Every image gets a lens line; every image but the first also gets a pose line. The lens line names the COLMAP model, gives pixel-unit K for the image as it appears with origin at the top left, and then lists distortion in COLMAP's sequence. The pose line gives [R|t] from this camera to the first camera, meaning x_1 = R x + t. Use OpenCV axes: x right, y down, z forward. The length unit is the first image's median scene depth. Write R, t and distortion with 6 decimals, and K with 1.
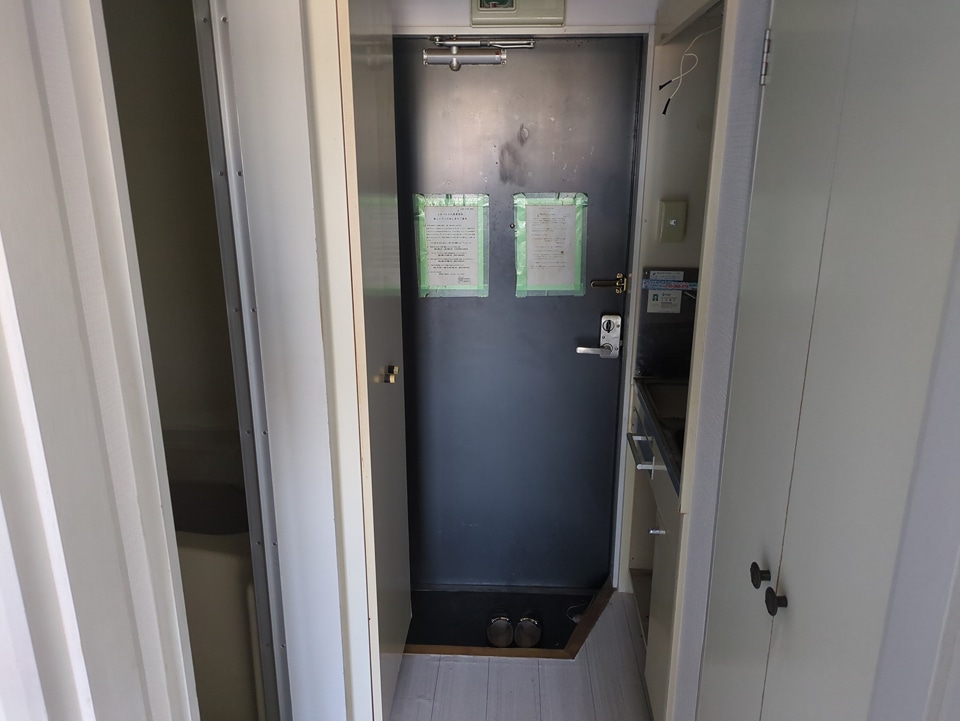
lens RADIAL K [[721.8, 0, 480.0], [0, 721.8, 360.5], [0, 0, 1]] dist [0.013112, 0.004156]
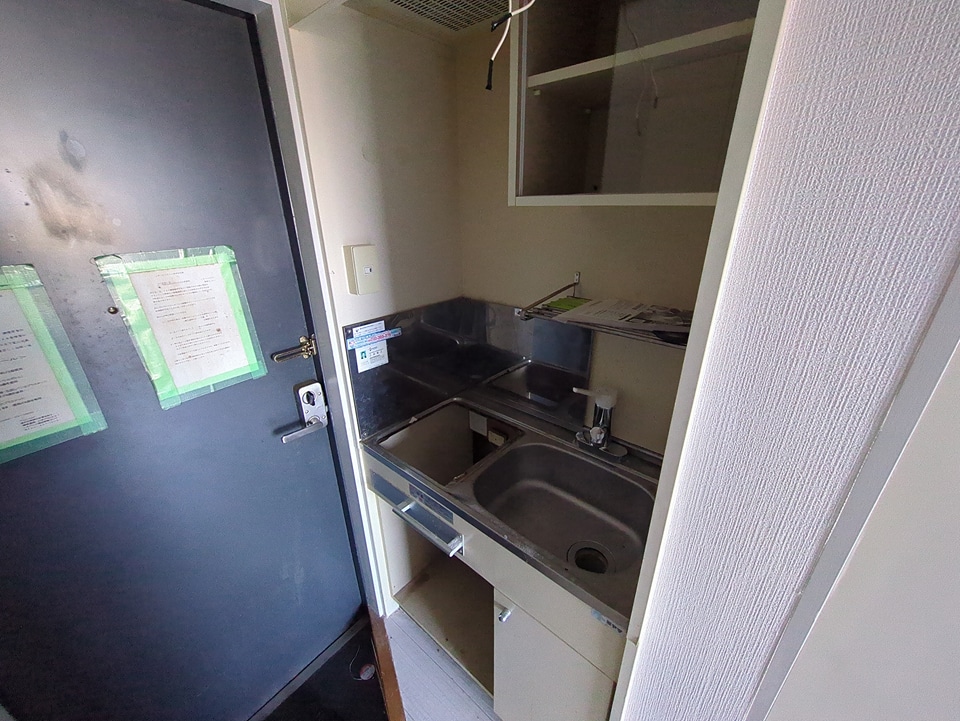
lens RADIAL K [[374.7, 0, 480.0], [0, 374.7, 360.5], [0, 0, 1]] dist [0.000066, 0.000219]
pose [[0.592589, -0.317557, 0.740267, -0.020854], [0.241855, 0.946752, 0.212527, -0.141104], [-0.768339, 0.053096, 0.637837, 0.570265]]
